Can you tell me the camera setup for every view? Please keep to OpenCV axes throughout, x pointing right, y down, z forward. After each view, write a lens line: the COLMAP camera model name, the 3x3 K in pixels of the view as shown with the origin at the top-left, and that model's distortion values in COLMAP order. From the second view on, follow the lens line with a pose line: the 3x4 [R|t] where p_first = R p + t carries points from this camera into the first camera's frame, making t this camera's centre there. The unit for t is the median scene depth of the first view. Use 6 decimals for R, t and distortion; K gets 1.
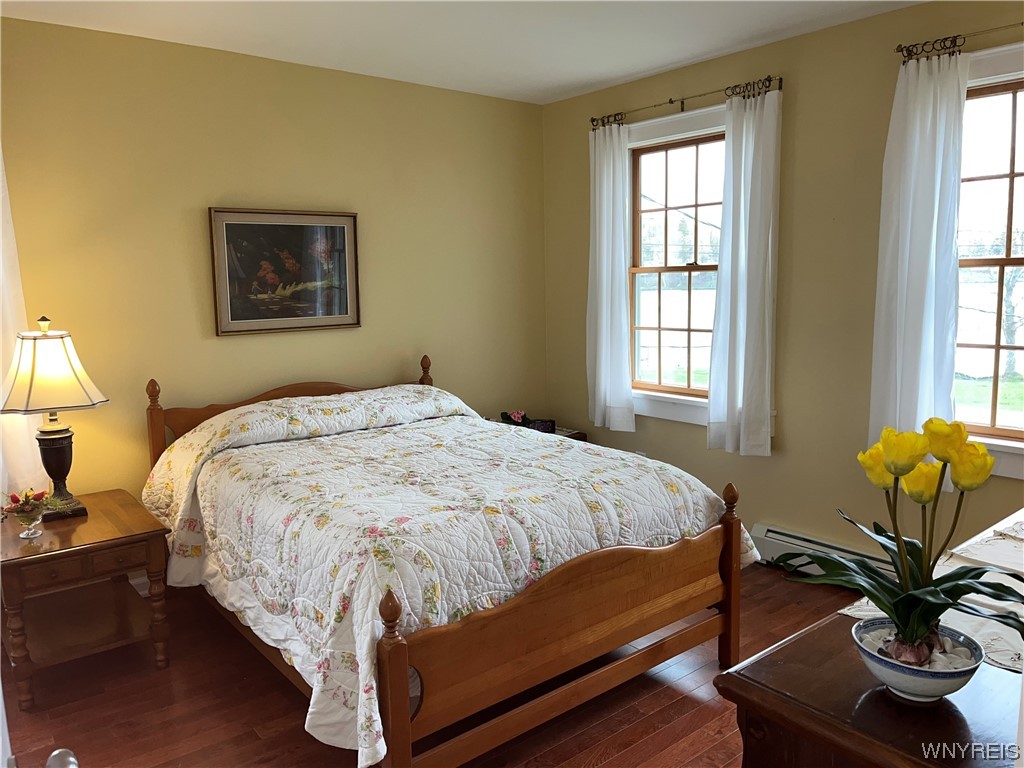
lens RADIAL K [[777.4, 0, 517.5], [0, 777.4, 381.6], [0, 0, 1]] dist [0.053627, -0.068524]
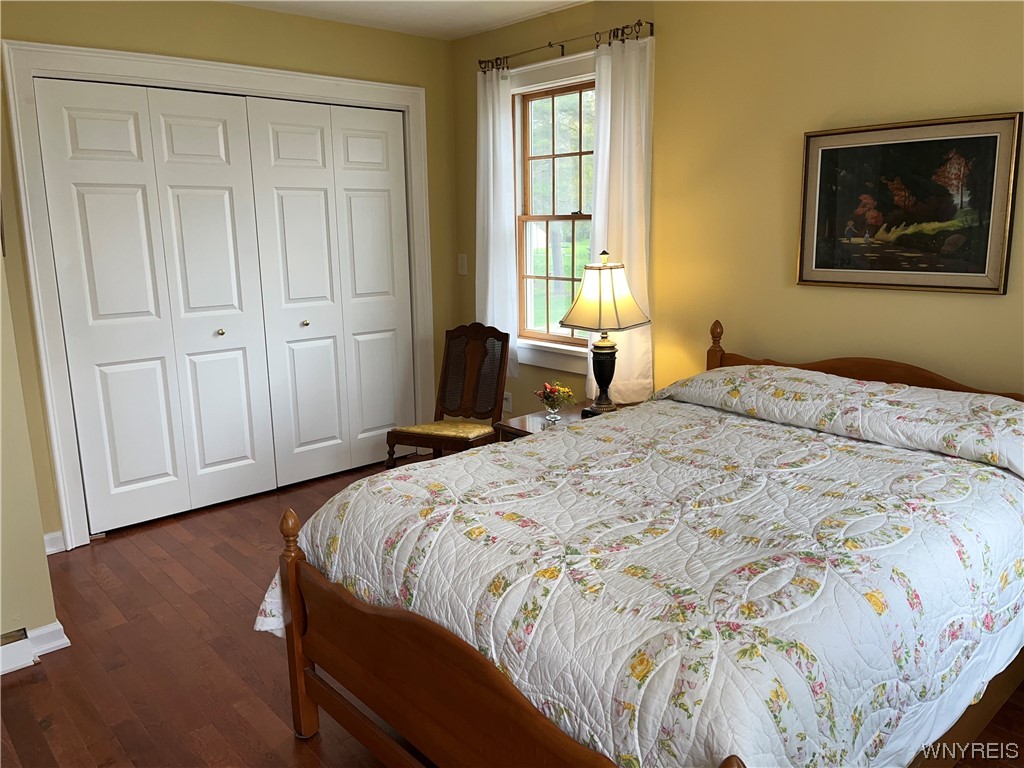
lens RADIAL K [[777.4, 0, 517.5], [0, 777.4, 381.6], [0, 0, 1]] dist [0.053627, -0.068524]
pose [[0.045784, 0.215475, -0.975435, 0.501070], [-0.126540, 0.969845, 0.208301, -0.101554], [0.990904, 0.113895, 0.071669, 0.684953]]
